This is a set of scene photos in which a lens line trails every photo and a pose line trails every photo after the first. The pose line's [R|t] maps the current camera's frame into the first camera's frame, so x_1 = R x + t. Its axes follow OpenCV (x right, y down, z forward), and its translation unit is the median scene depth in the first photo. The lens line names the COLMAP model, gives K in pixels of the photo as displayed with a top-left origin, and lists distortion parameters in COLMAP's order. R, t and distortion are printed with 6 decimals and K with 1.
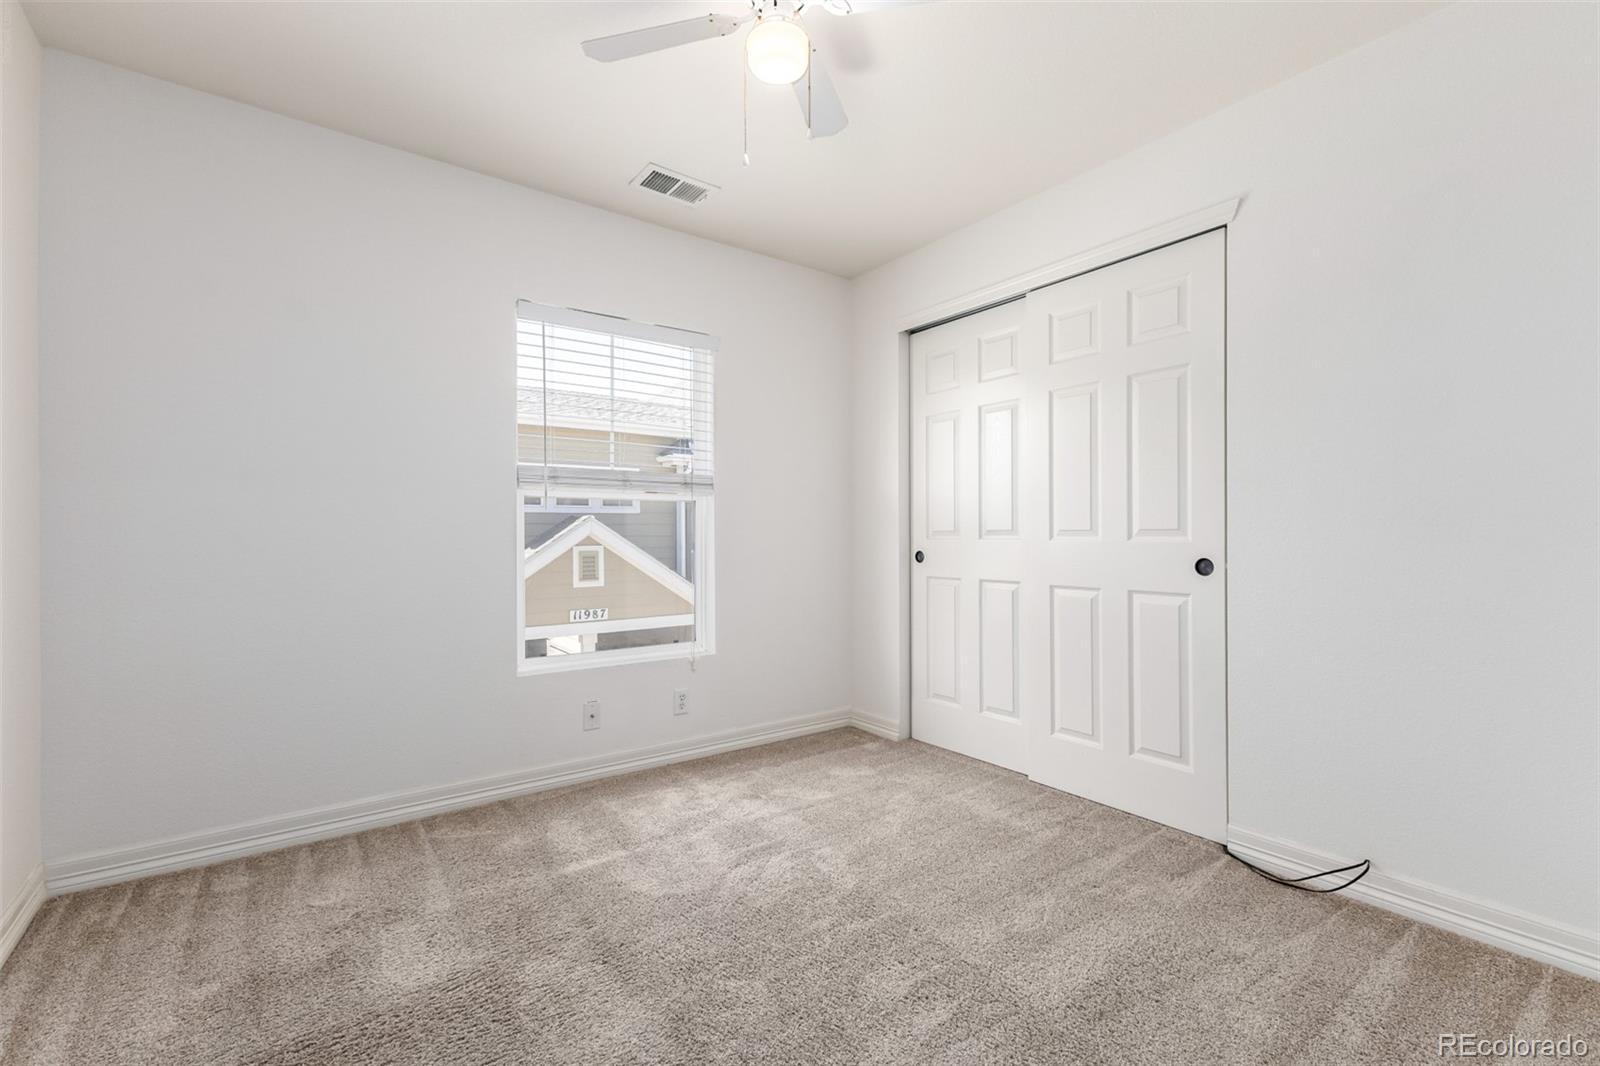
lens RADIAL K [[689.1, 0, 797.3], [0, 689.1, 532.4], [0, 0, 1]] dist [0.009095, -0.000496]
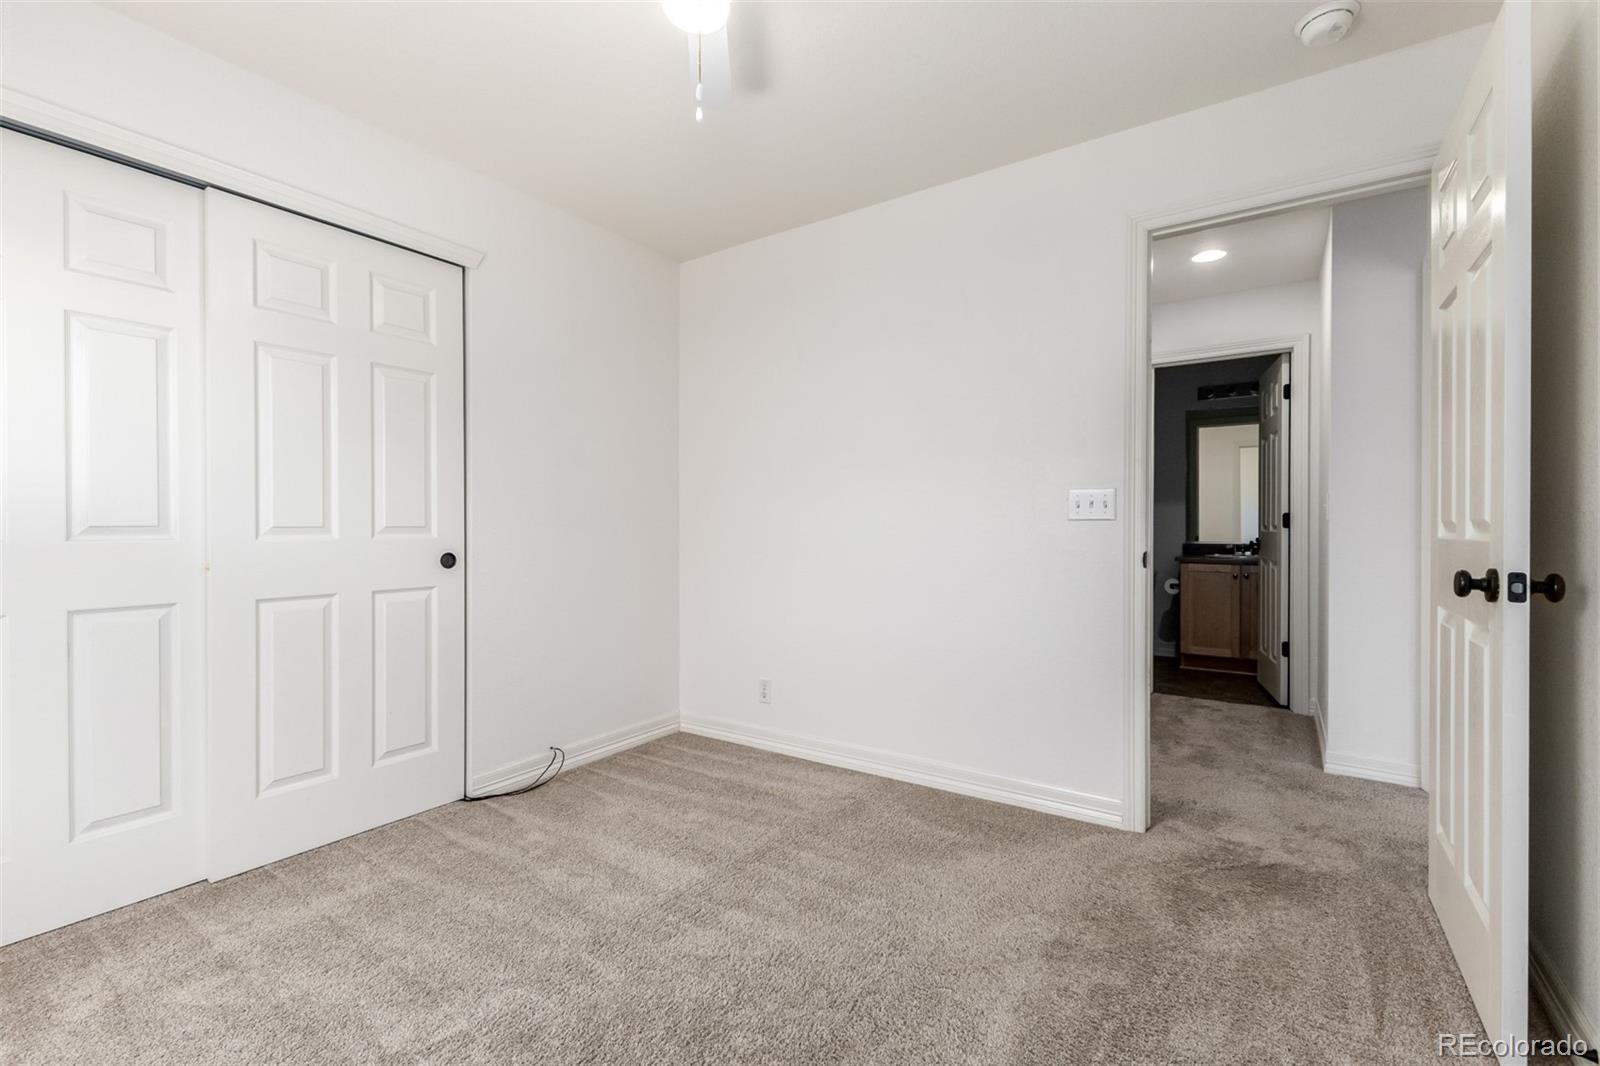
lens RADIAL K [[689.1, 0, 798.0], [0, 689.1, 532.1], [0, 0, 1]] dist [0.009095, -0.000496]
pose [[-0.322831, -0.003272, 0.946451, -0.611040], [0.000656, 0.999993, 0.003681, -0.000420], [-0.946457, 0.001810, -0.322826, 0.775041]]
